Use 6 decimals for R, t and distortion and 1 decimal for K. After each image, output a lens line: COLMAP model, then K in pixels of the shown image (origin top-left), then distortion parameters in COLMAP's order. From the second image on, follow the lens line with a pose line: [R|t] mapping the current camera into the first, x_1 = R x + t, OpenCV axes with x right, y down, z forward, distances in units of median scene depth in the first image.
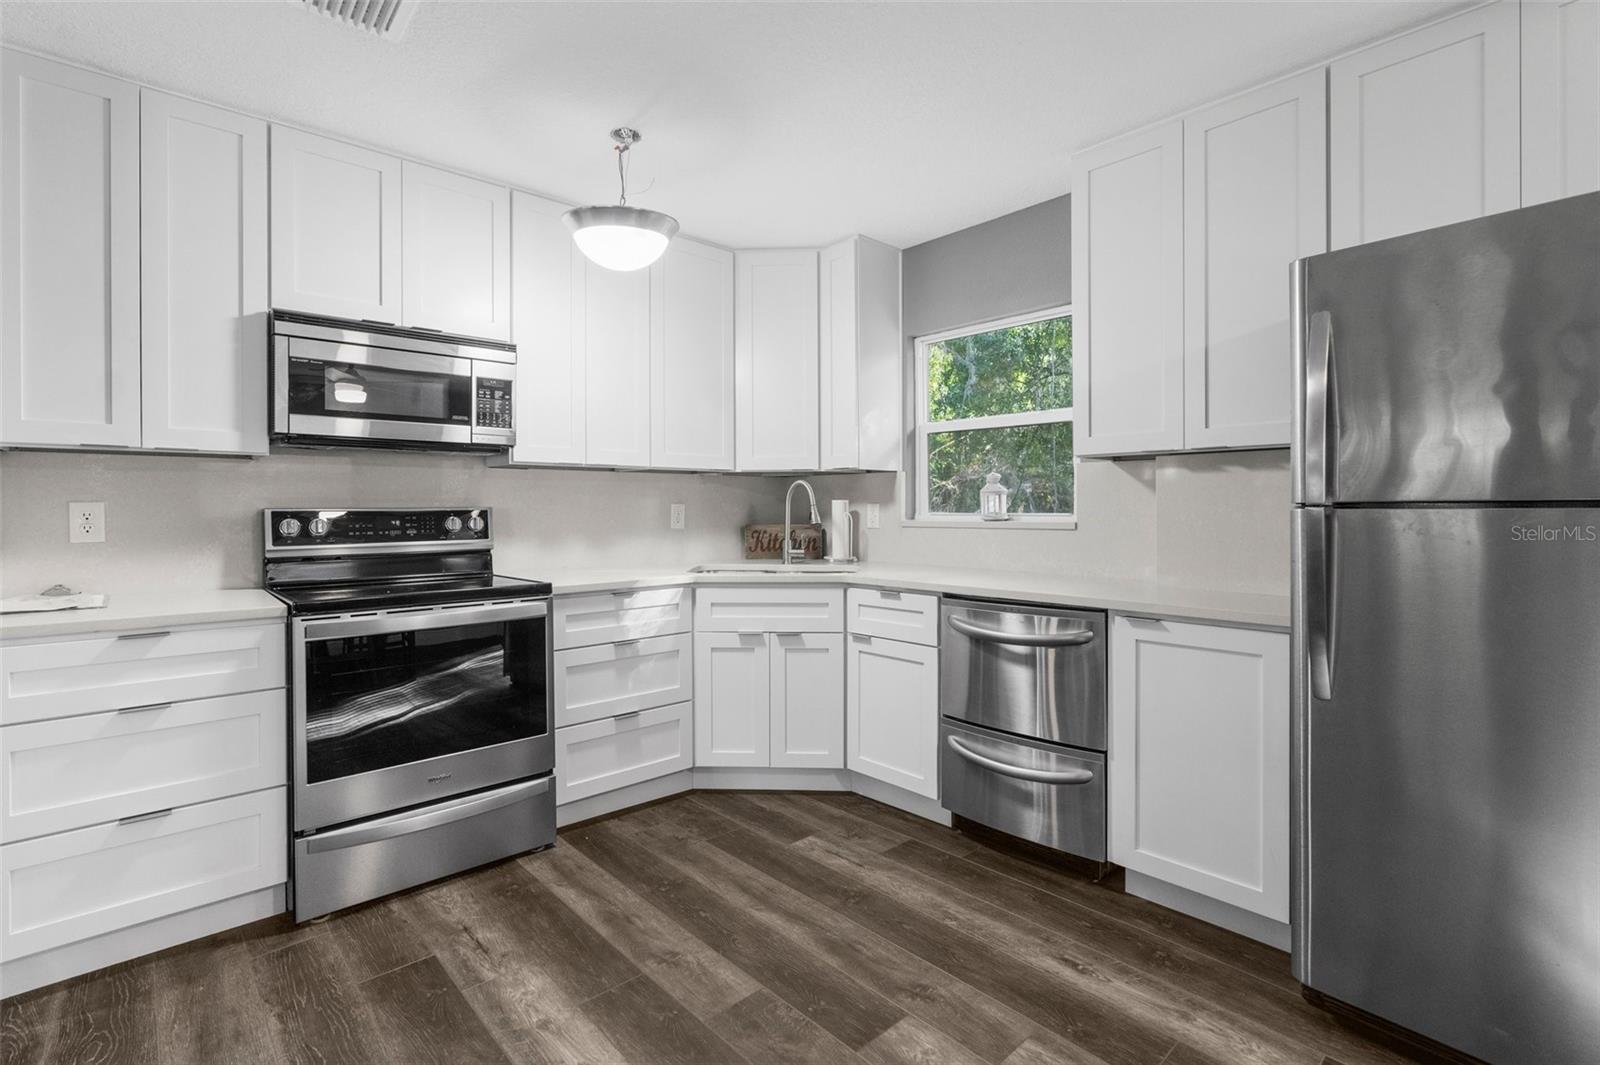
lens RADIAL K [[744.8, 0, 800.5], [0, 744.8, 508.9], [0, 0, 1]] dist [-0.019033, 0.009799]
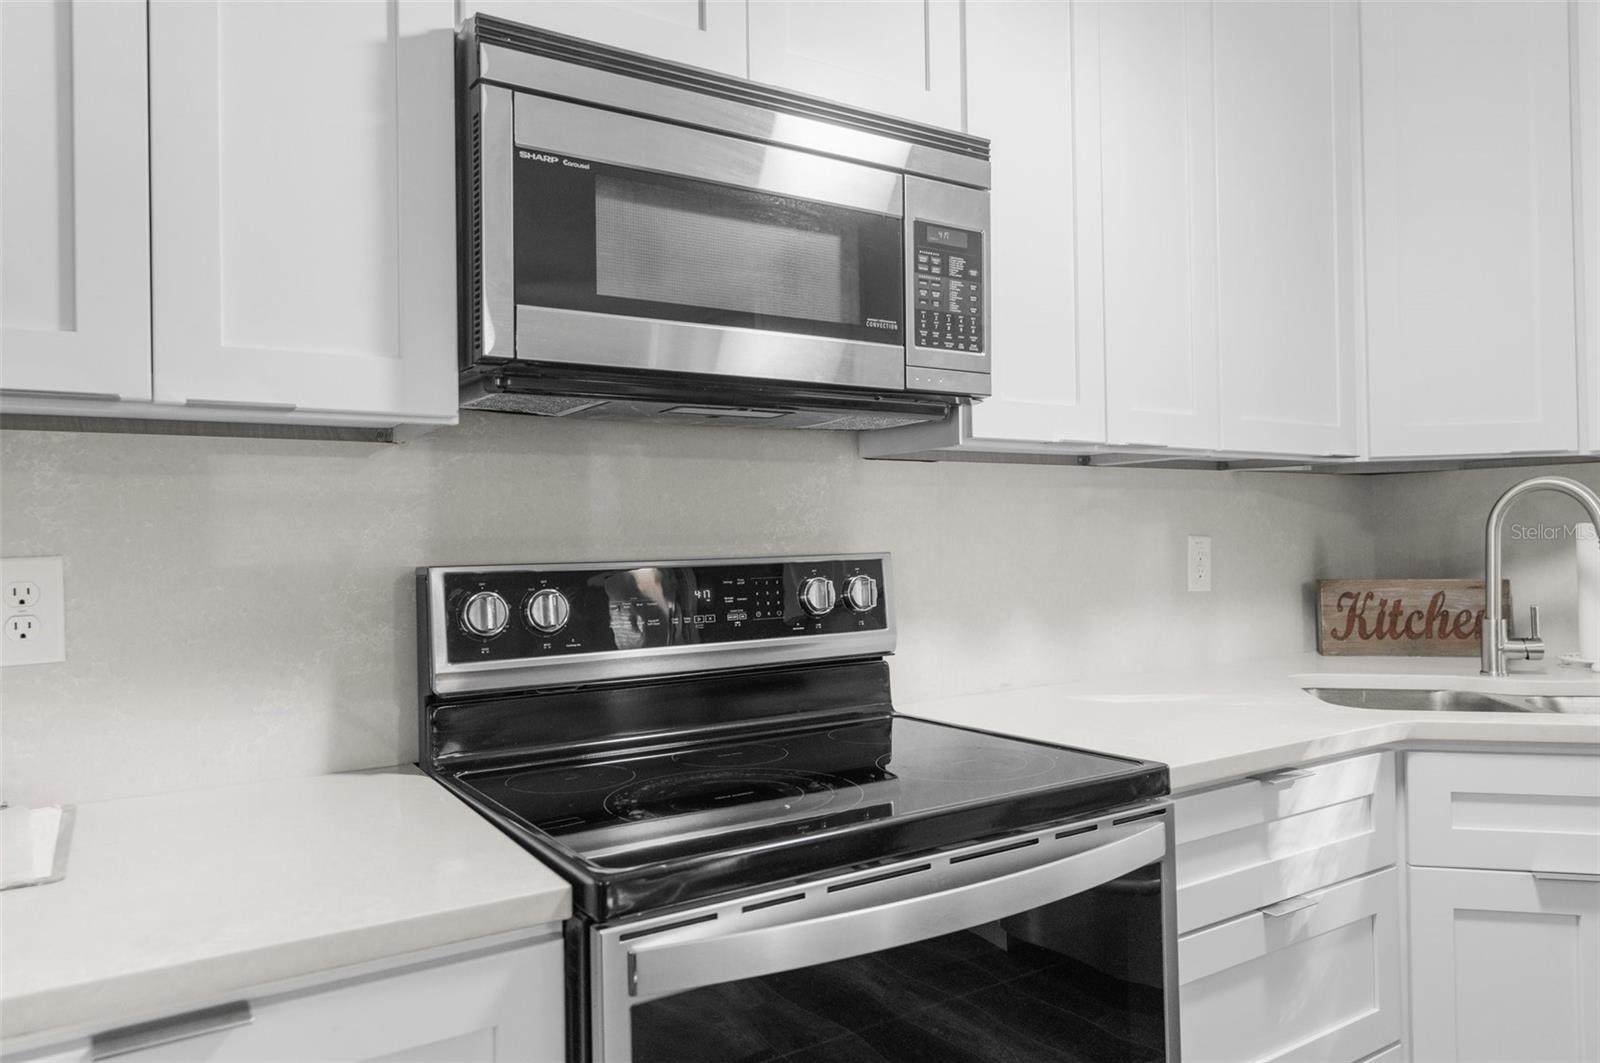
lens RADIAL K [[1073.4, 0, 800.0], [0, 1073.4, 531.5], [0, 0, 1]] dist [-0.020813, 0.035824]
pose [[0.986009, -0.012779, -0.166201, -0.396937], [0.011856, 0.999908, -0.006543, -0.011447], [0.166269, 0.004481, 0.986070, 0.431346]]
